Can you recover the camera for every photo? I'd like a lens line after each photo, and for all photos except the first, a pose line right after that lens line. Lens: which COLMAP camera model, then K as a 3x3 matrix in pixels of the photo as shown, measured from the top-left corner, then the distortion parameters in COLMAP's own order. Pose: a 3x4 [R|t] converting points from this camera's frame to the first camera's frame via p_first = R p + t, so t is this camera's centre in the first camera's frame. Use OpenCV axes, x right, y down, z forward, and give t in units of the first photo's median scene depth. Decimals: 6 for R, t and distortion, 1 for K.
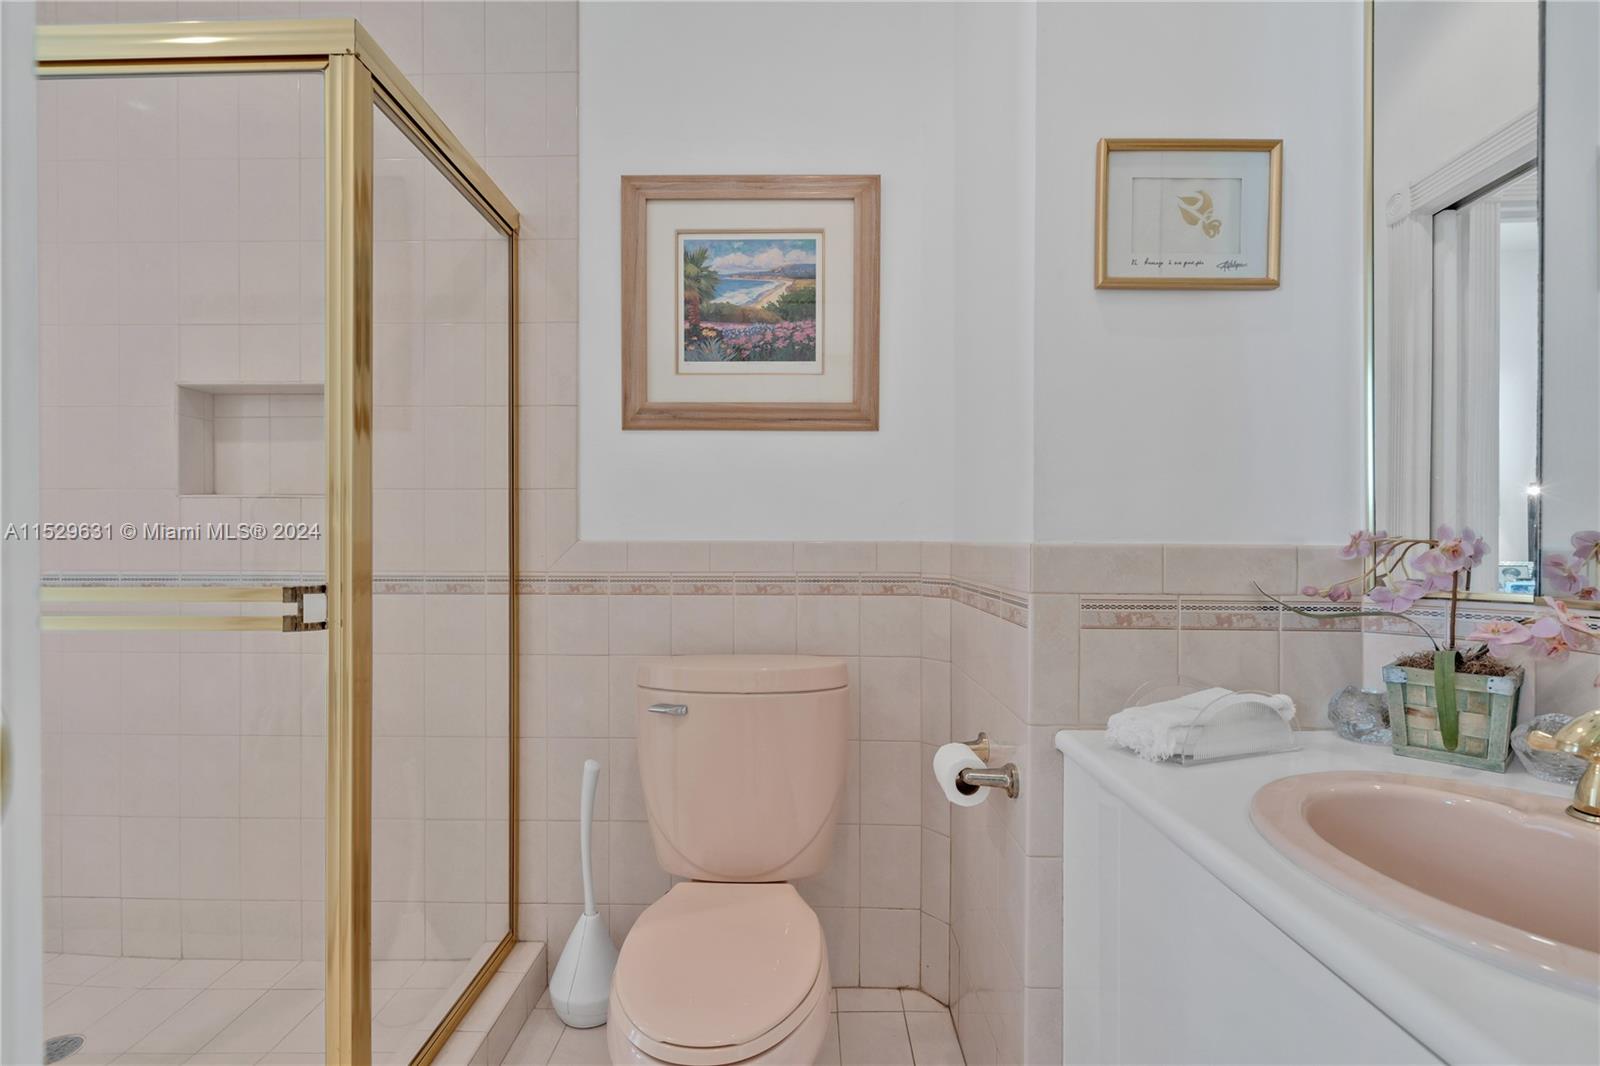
lens RADIAL K [[737.1, 0, 788.3], [0, 737.1, 540.8], [0, 0, 1]] dist [-0.004617, 0.000671]
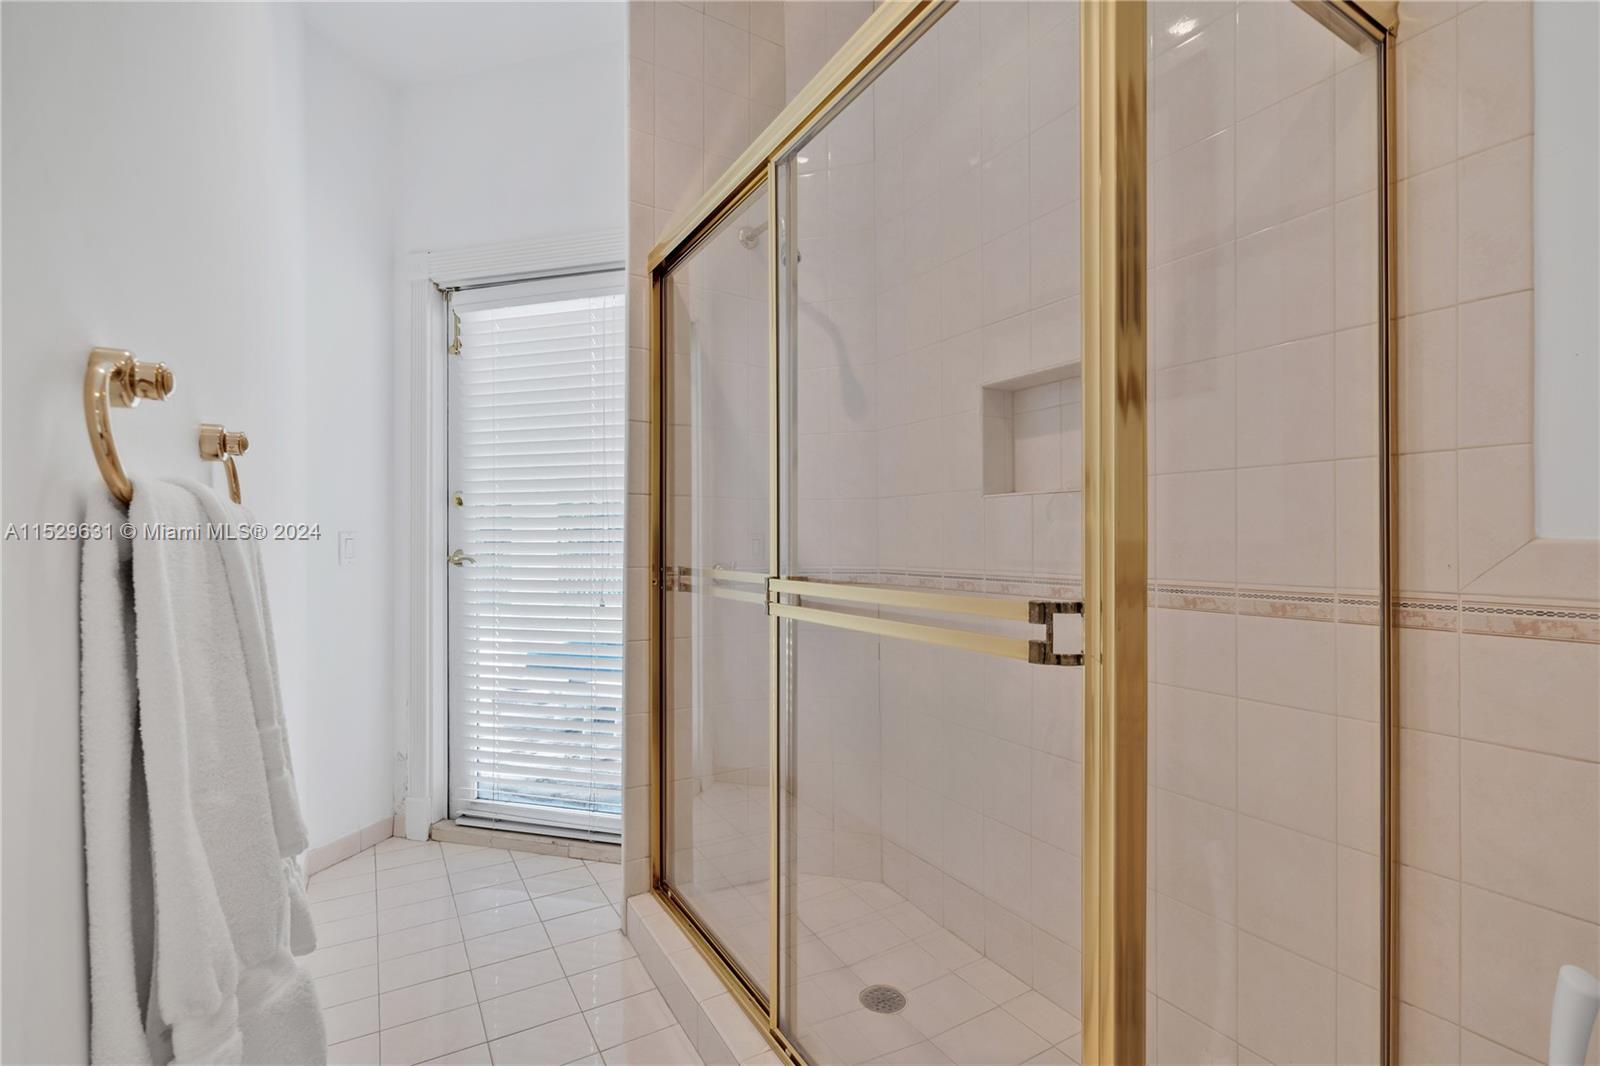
lens RADIAL K [[737.1, 0, 788.3], [0, 737.1, 540.8], [0, 0, 1]] dist [-0.004617, 0.000671]
pose [[0.526158, -0.001006, -0.850386, -0.116235], [0.000923, 0.999999, -0.000612, 0.001131], [0.850387, -0.000463, 0.526158, 0.254885]]
